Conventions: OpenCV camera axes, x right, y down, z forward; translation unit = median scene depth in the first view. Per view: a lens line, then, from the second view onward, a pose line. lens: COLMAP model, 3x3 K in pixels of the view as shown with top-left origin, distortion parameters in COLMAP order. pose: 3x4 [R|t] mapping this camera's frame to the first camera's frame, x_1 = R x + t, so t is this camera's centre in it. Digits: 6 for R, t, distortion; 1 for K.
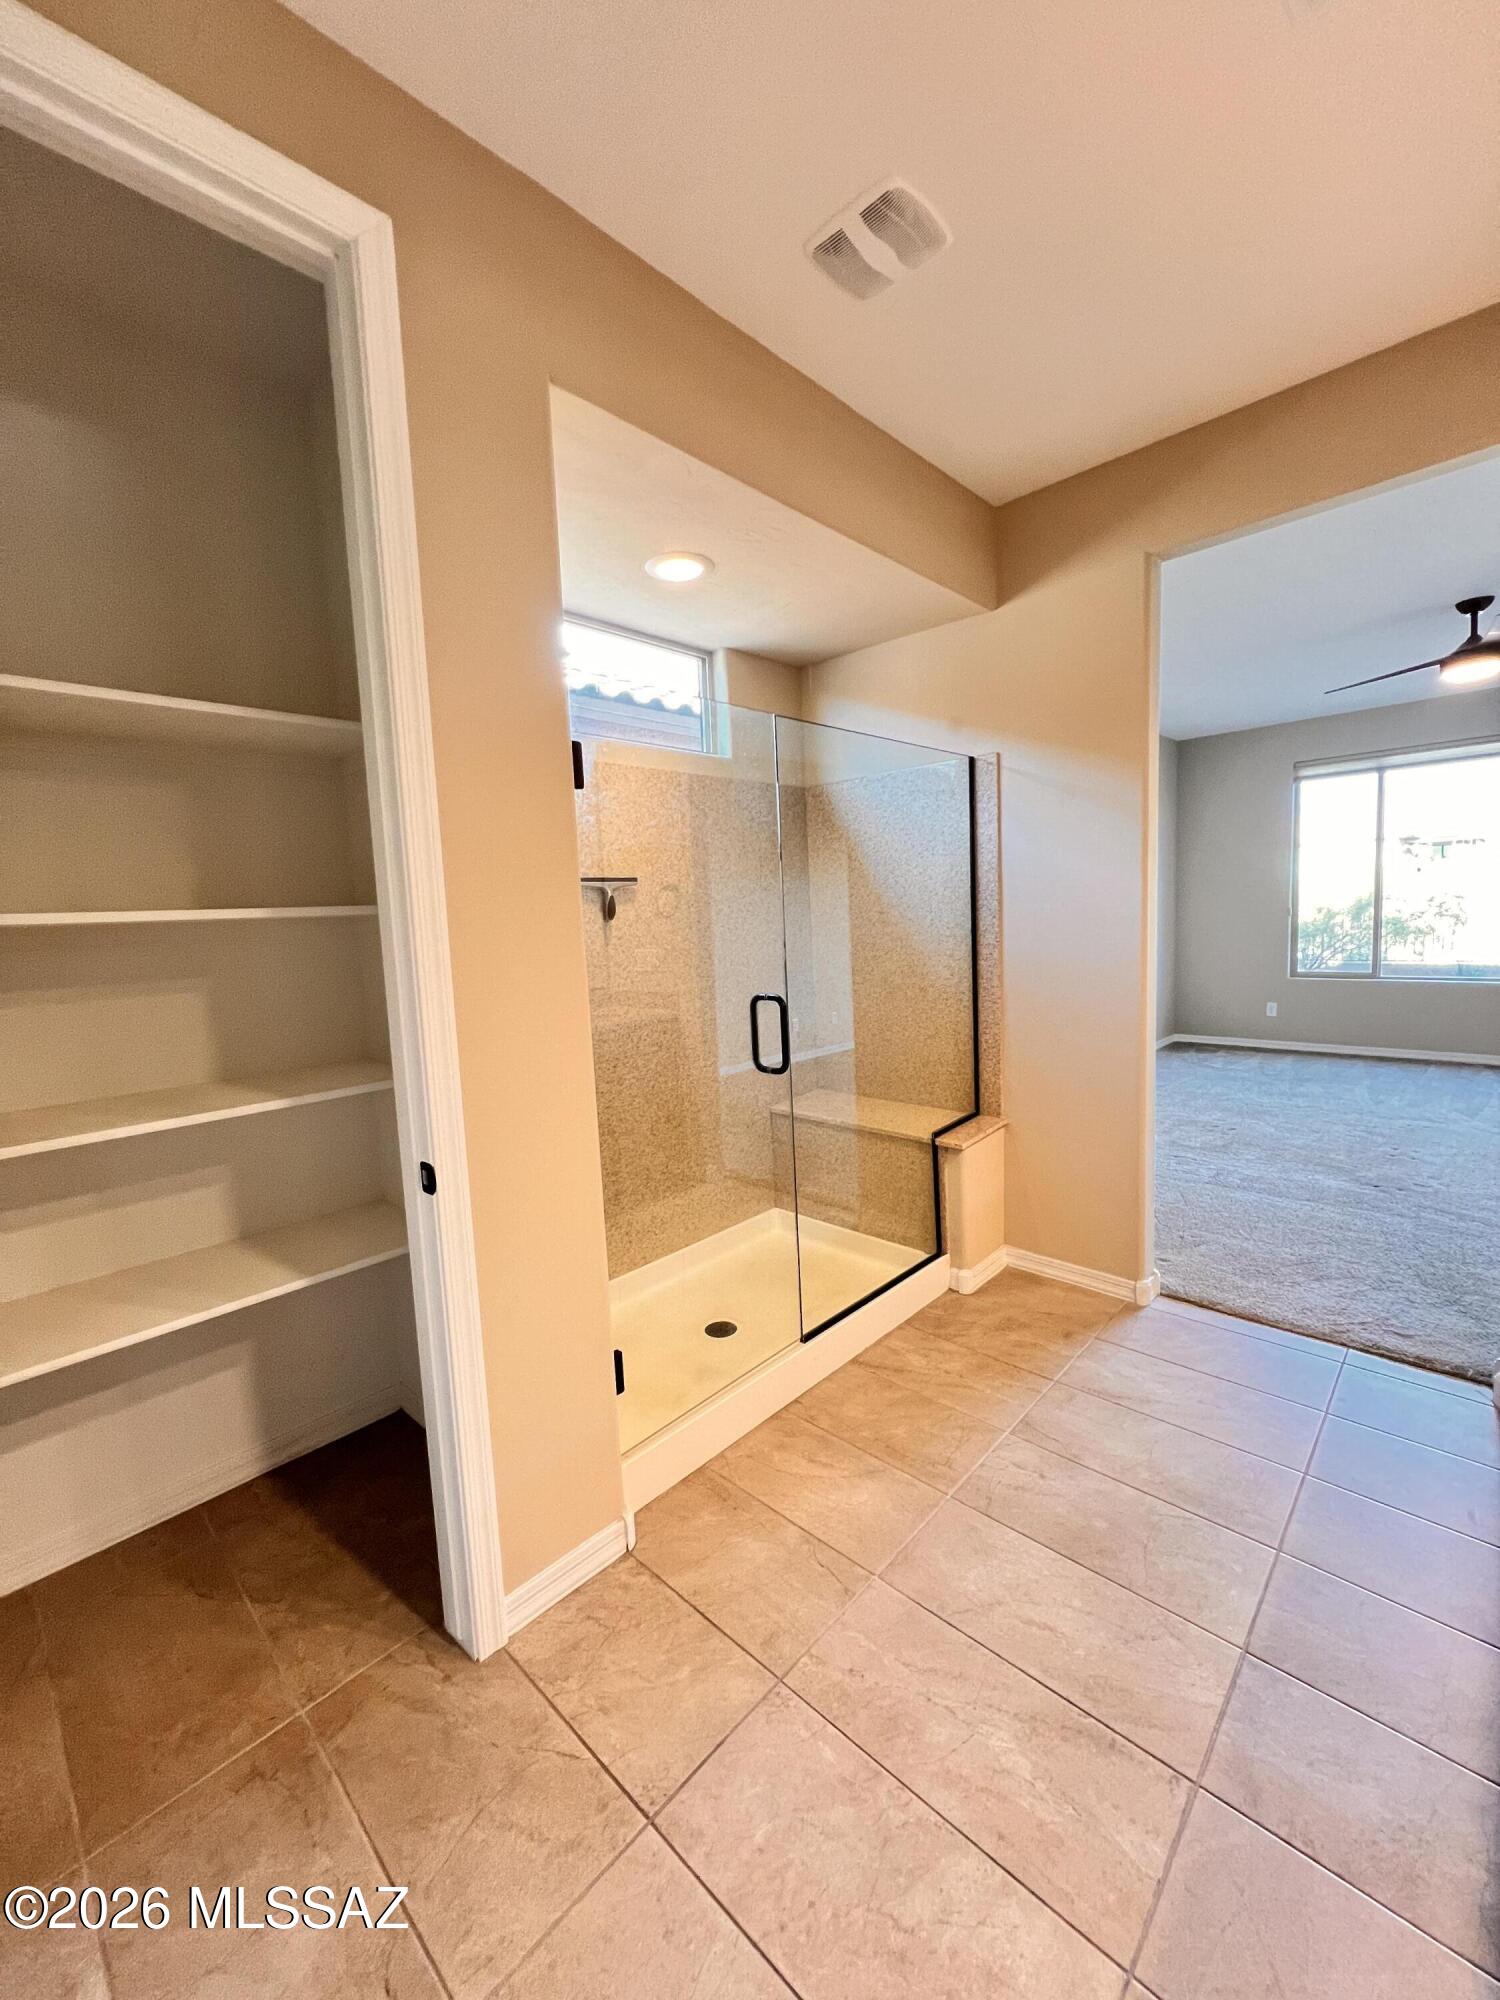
lens RADIAL K [[798.8, 0, 753.6], [0, 798.8, 995.1], [0, 0, 1]] dist [-0.001560, 0.000261]
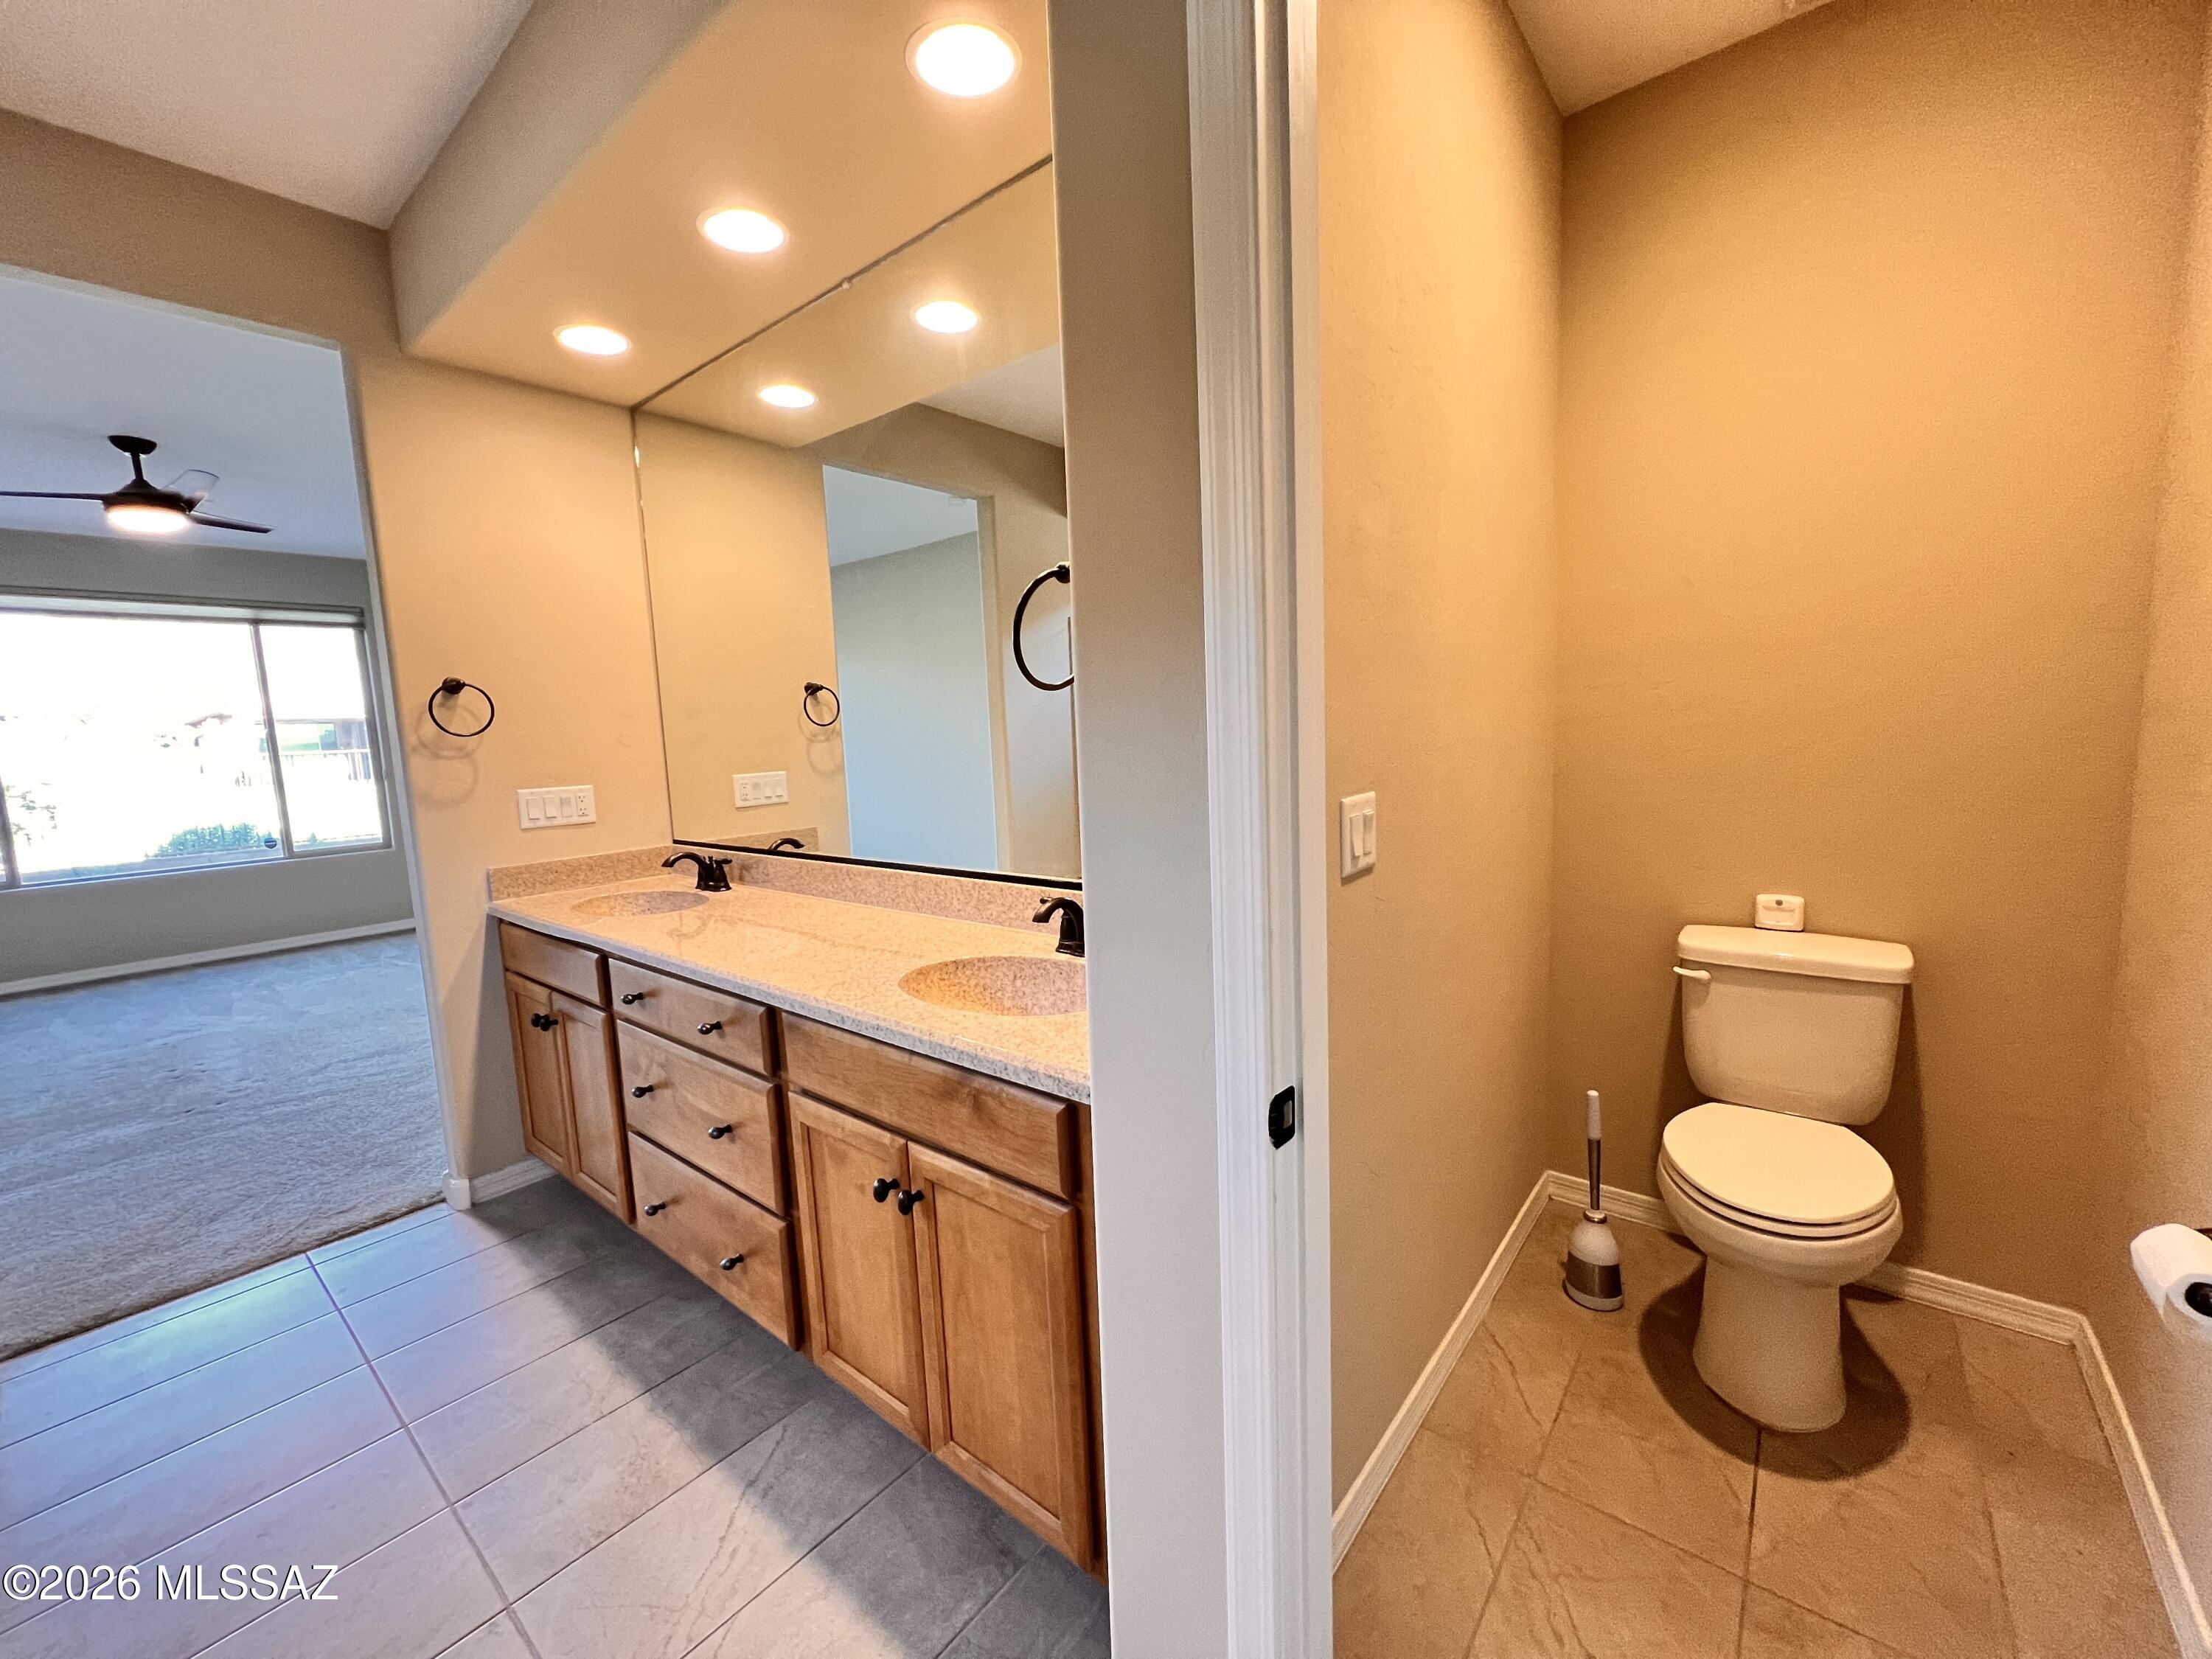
lens RADIAL K [[883.5, 0, 1099.0], [0, 883.5, 828.1], [0, 0, 1]] dist [-0.001560, 0.000261]
pose [[-0.063416, -0.069318, 0.995577, -0.257783], [0.143812, 0.986538, 0.077849, 0.015064], [-0.987571, 0.148113, -0.052594, 0.079837]]
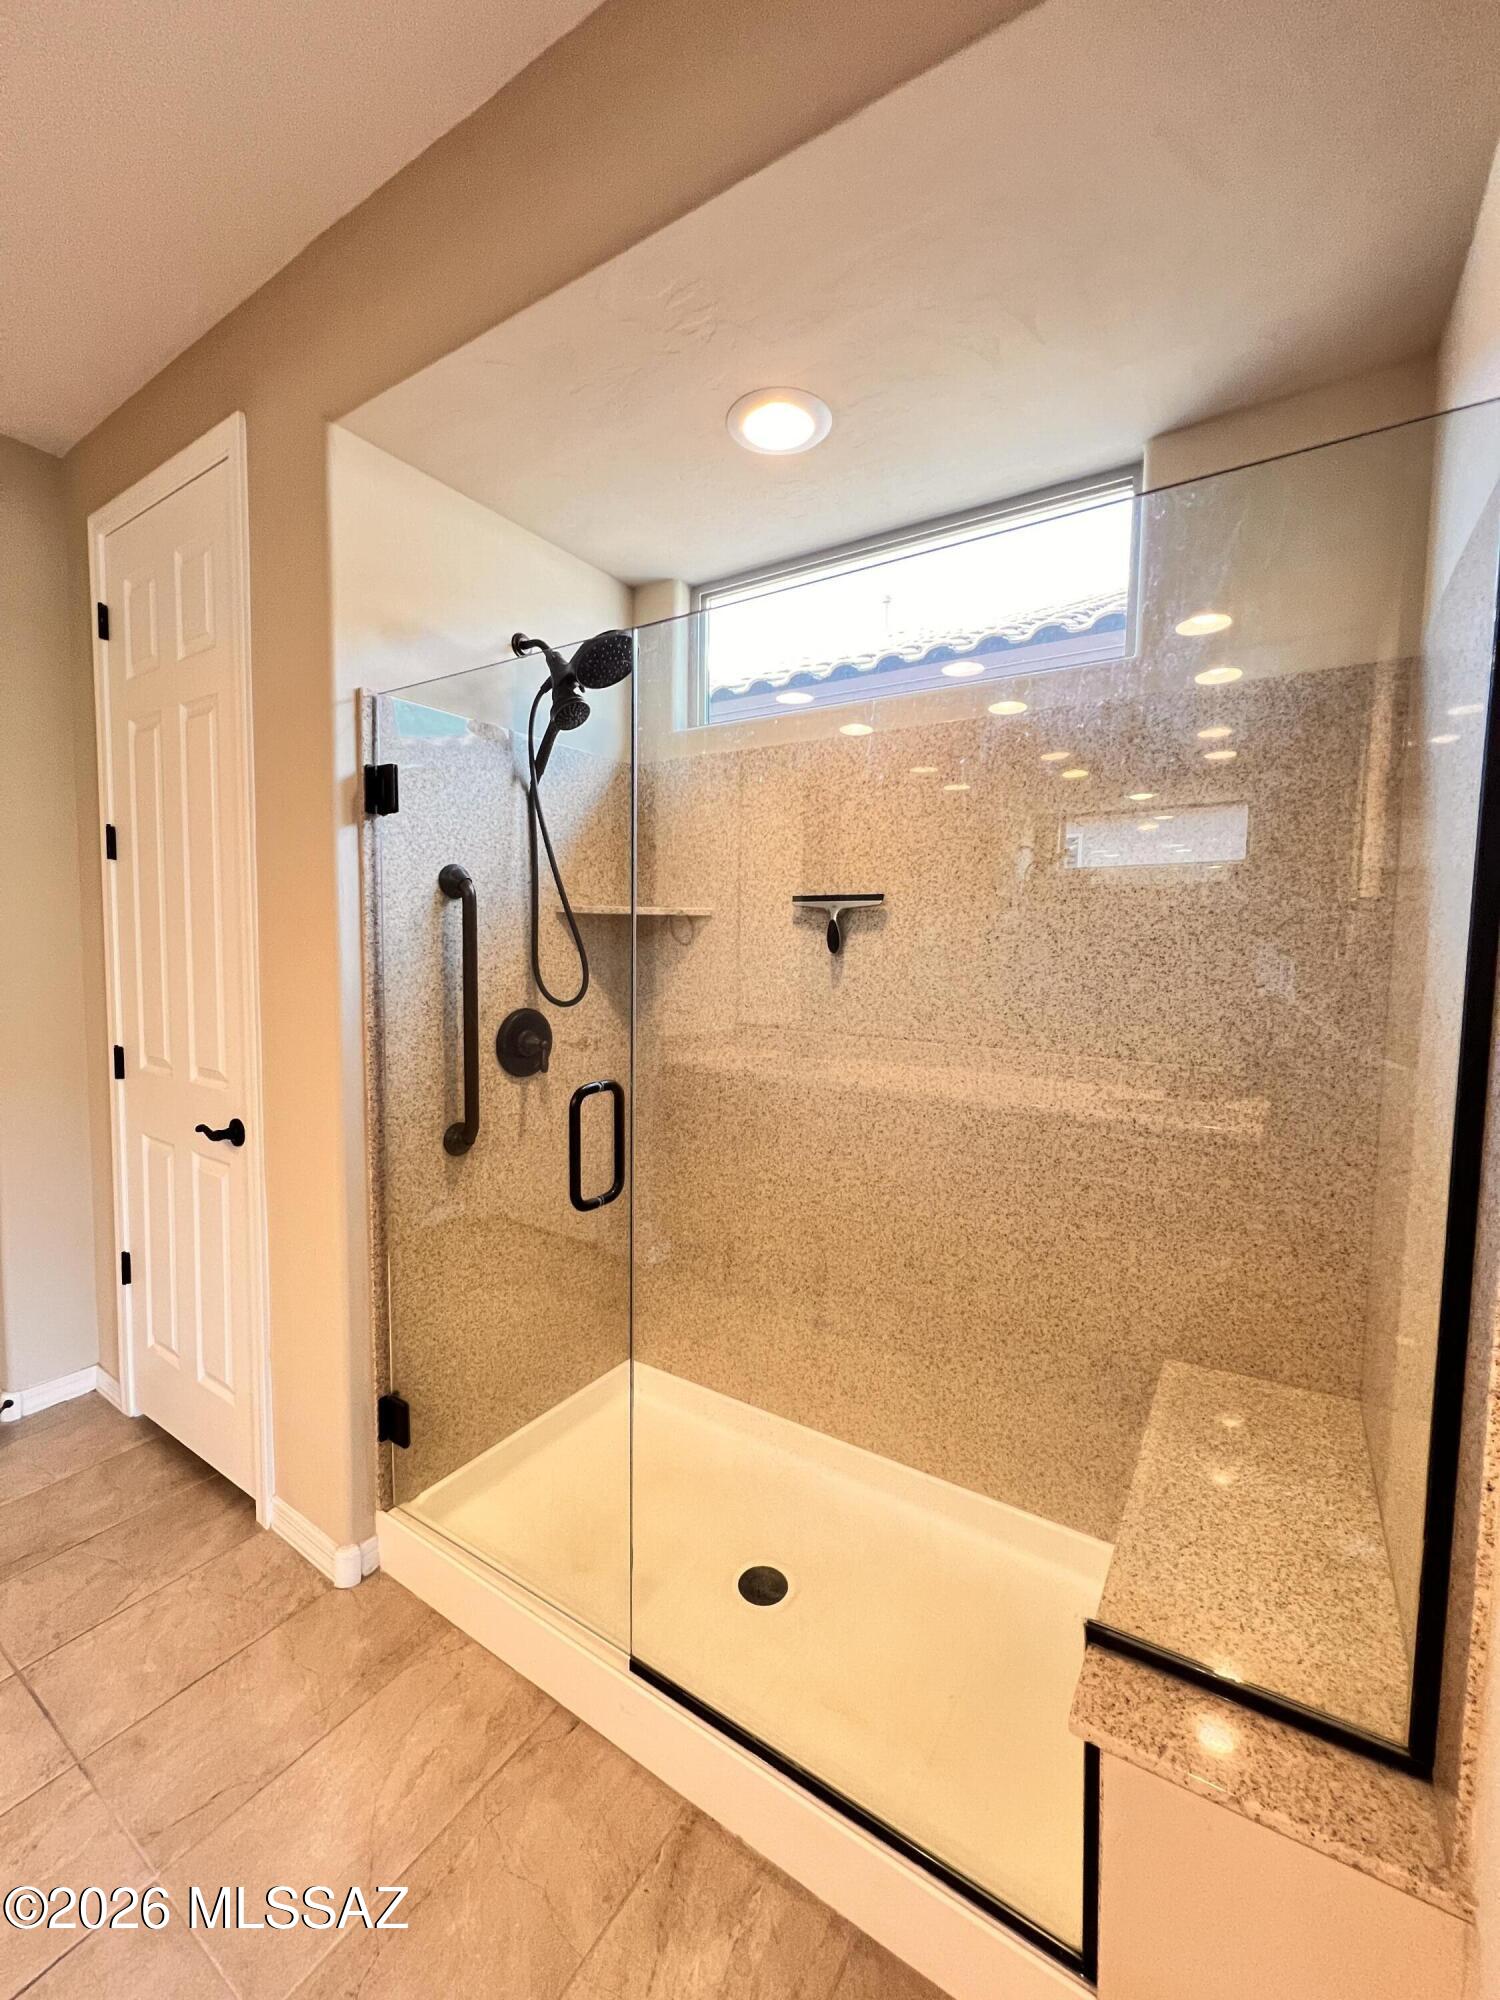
lens RADIAL K [[798.8, 0, 753.6], [0, 798.8, 995.1], [0, 0, 1]] dist [-0.001560, 0.000261]
pose [[0.184448, 0.116480, -0.975916, 0.541146], [-0.121780, 0.988009, 0.094907, -0.120773], [0.975268, 0.101341, 0.196421, 0.817795]]
